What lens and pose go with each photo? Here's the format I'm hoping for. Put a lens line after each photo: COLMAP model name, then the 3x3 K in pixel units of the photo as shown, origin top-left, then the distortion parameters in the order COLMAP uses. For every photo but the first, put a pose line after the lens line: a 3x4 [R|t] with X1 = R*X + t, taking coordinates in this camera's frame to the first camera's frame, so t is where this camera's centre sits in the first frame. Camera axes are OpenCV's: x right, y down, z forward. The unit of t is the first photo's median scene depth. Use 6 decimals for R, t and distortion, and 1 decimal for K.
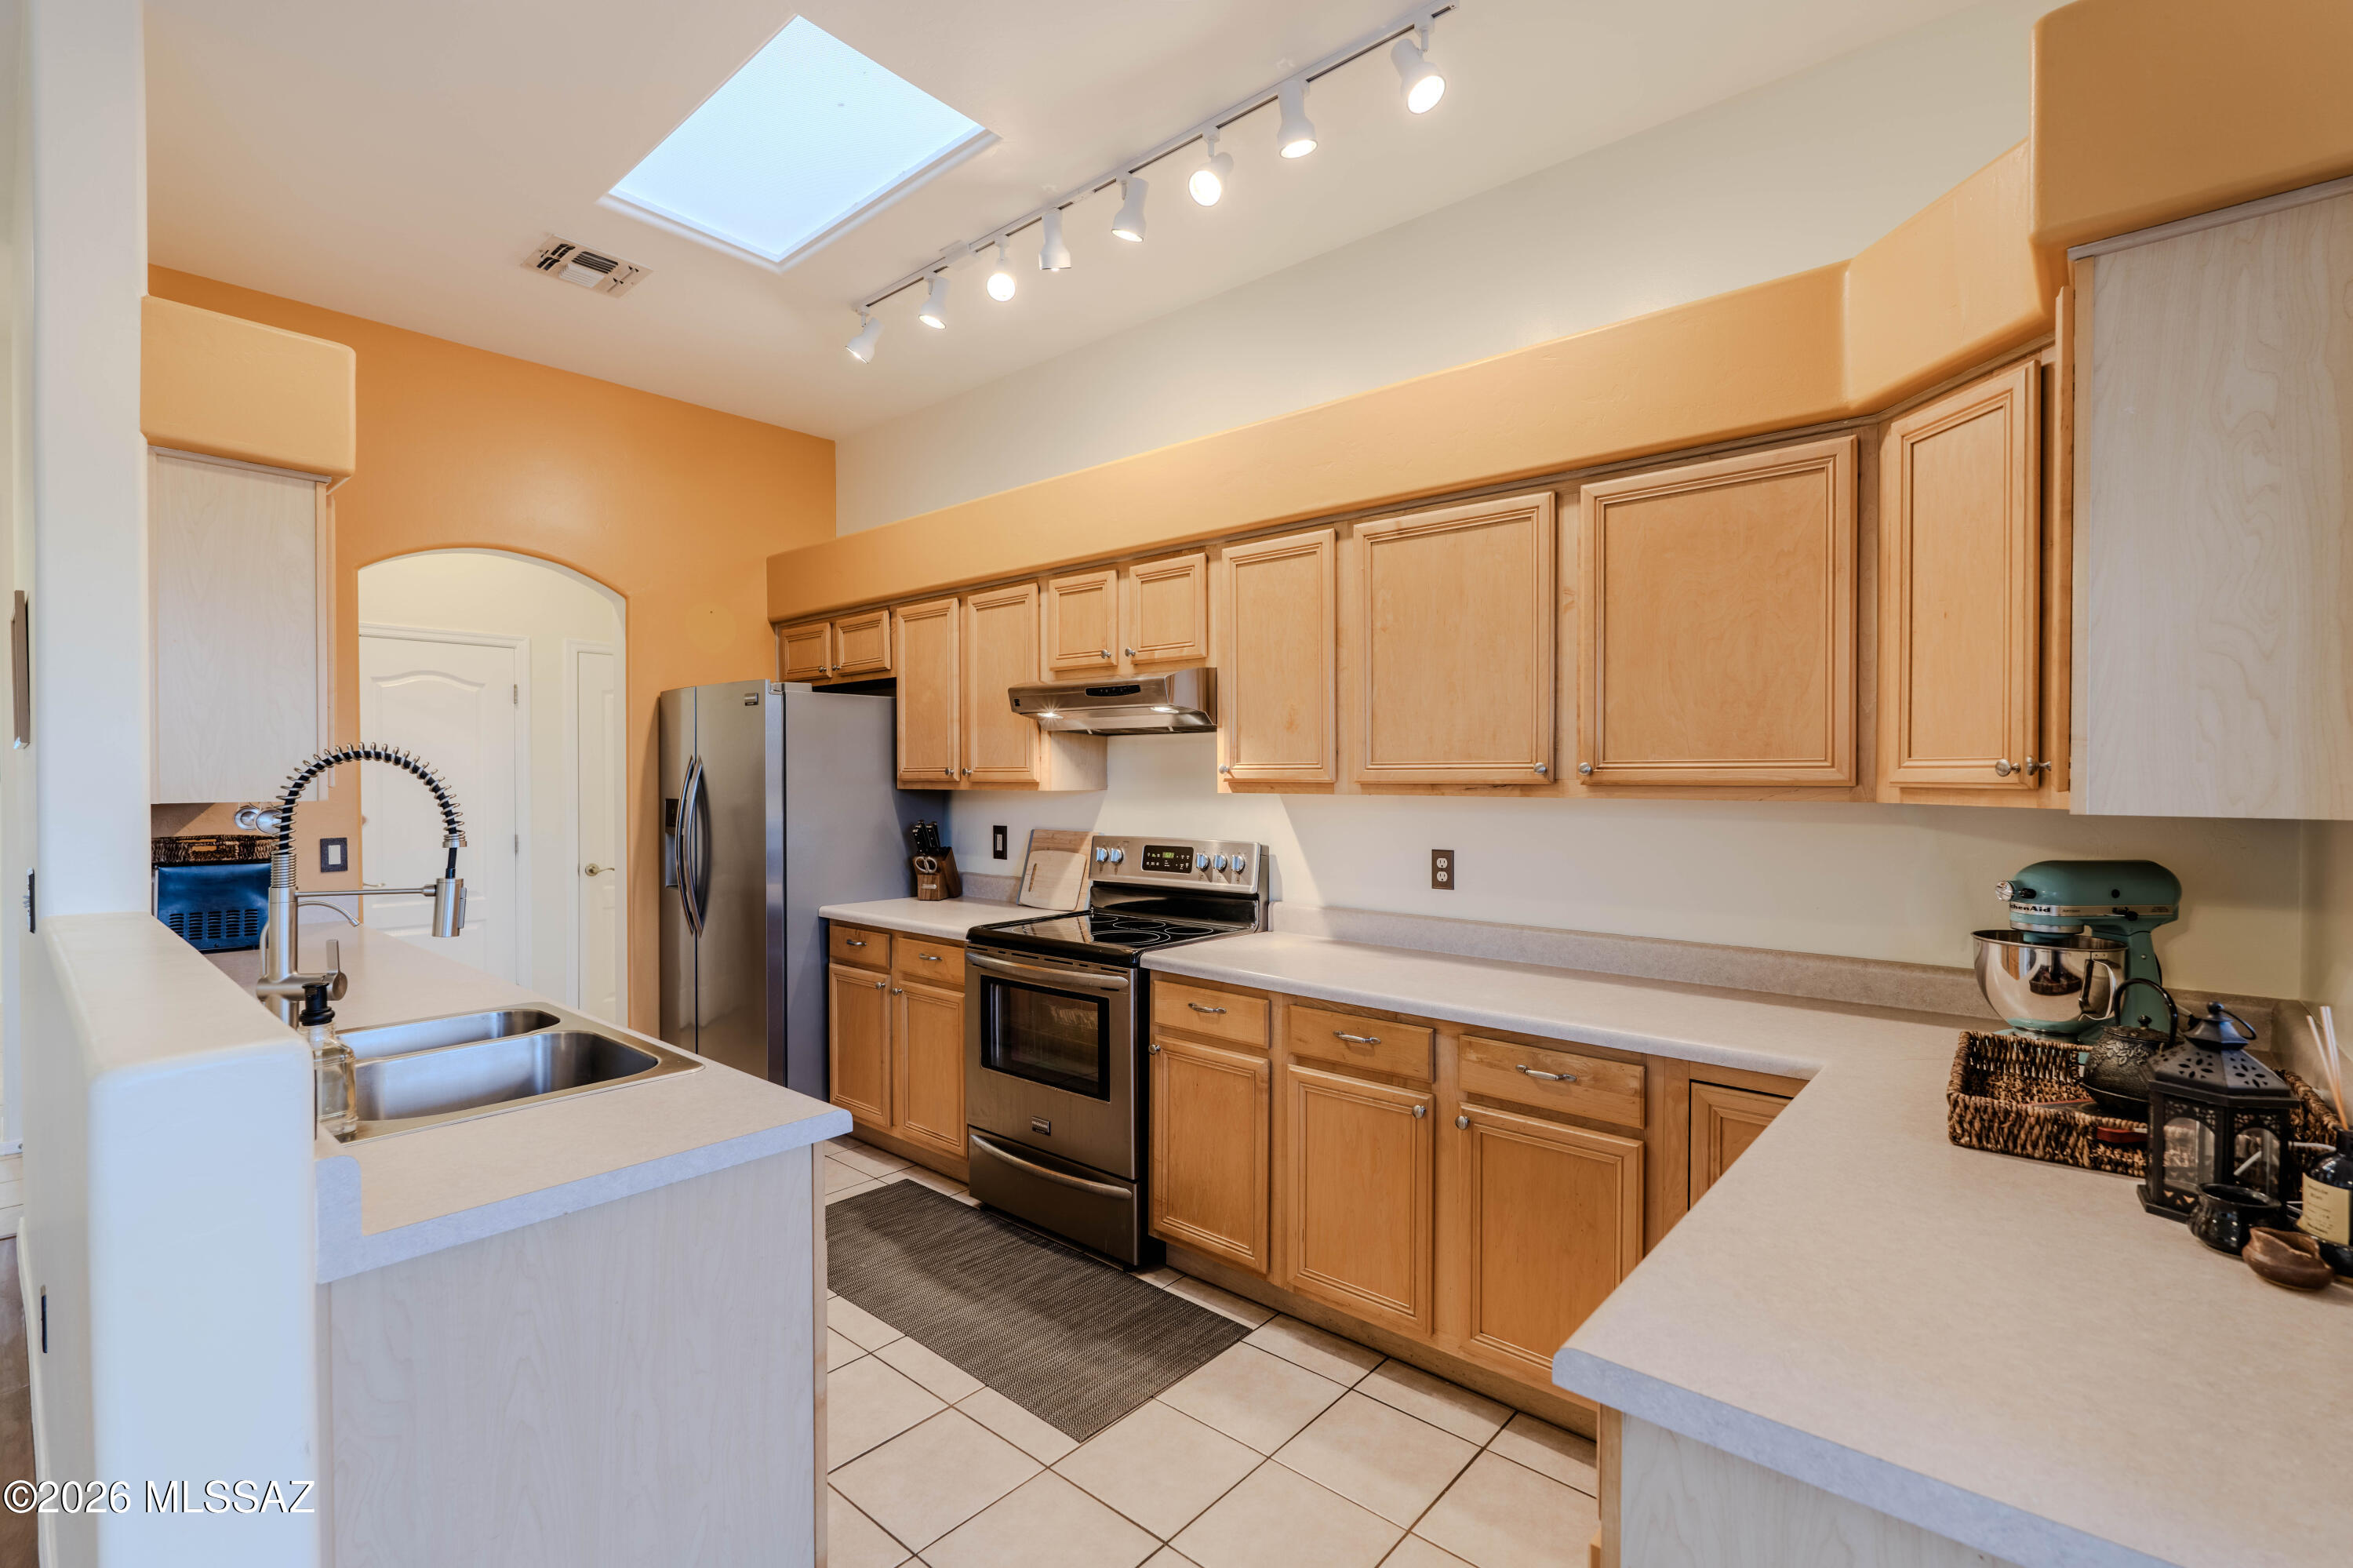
lens RADIAL K [[1030.5, 0, 1179.2], [0, 1030.5, 788.3], [0, 0, 1]] dist [-0.011191, 0.000204]
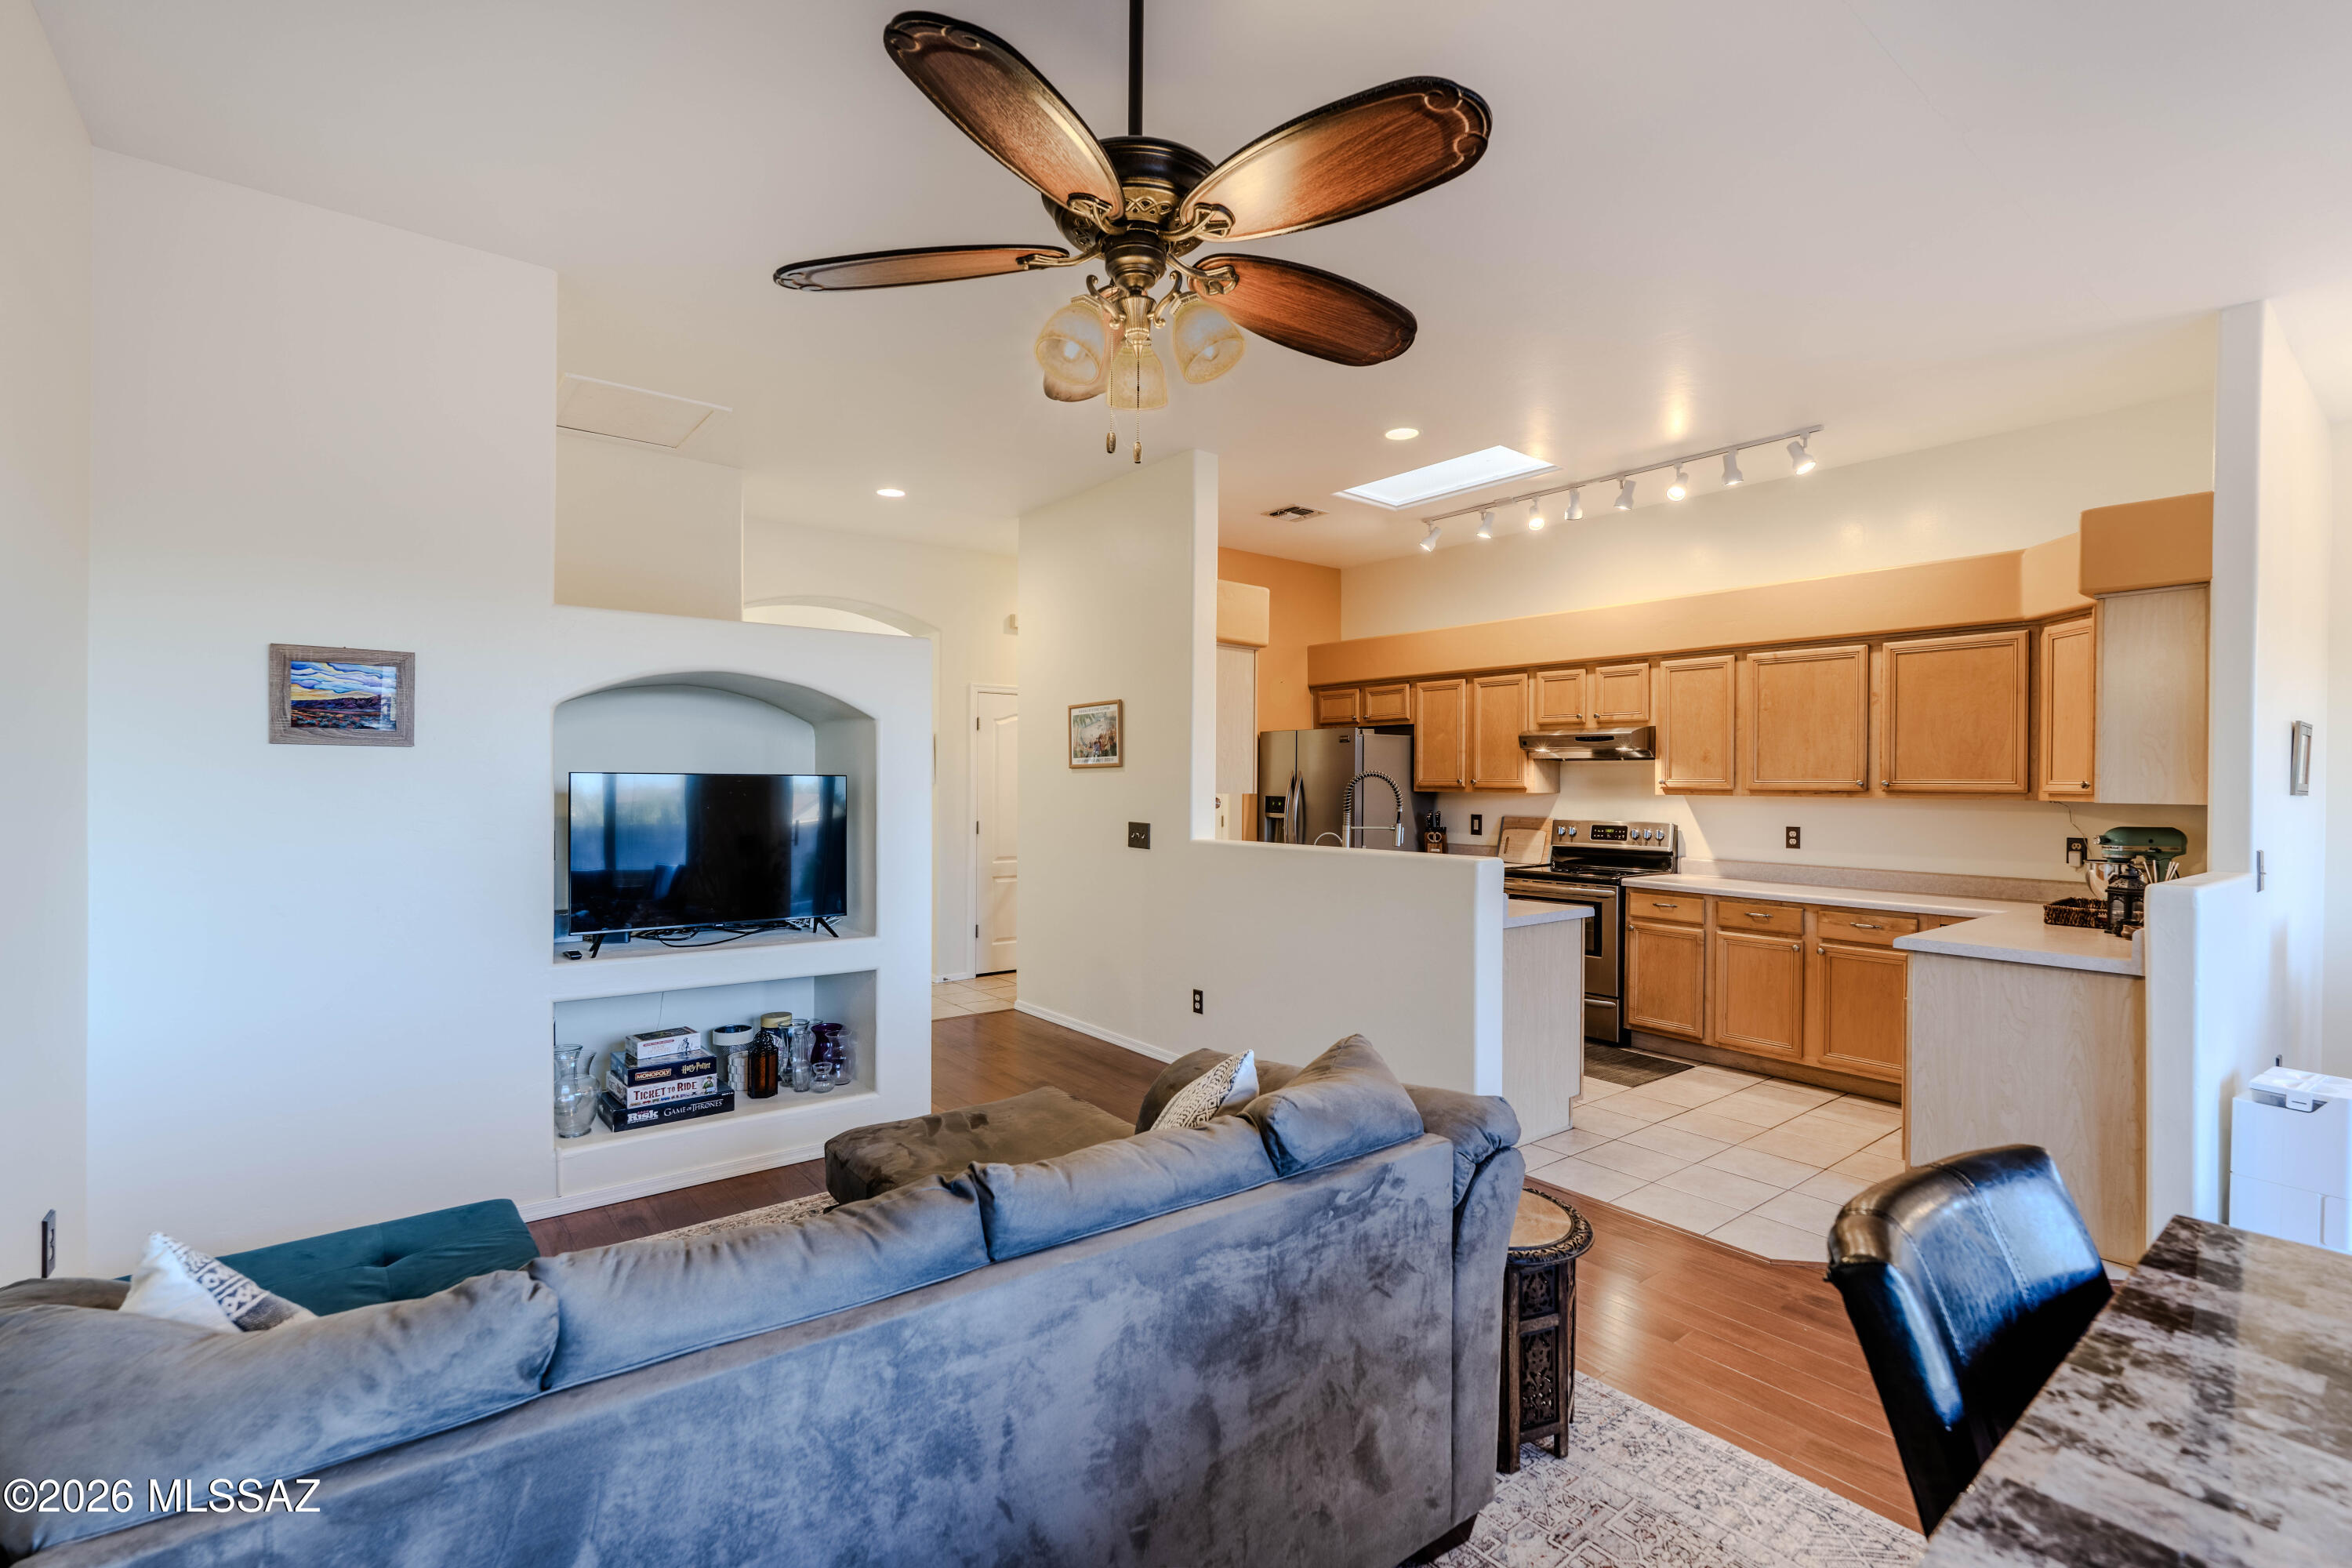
lens RADIAL K [[1030.0, 0, 1178.7], [0, 1030.0, 788.3], [0, 0, 1]] dist [-0.011191, 0.000204]
pose [[0.981619, 0.008437, -0.190665, -0.478153], [-0.009675, 0.999938, -0.005567, 0.012238], [0.190606, 0.007309, 0.981639, -1.017291]]
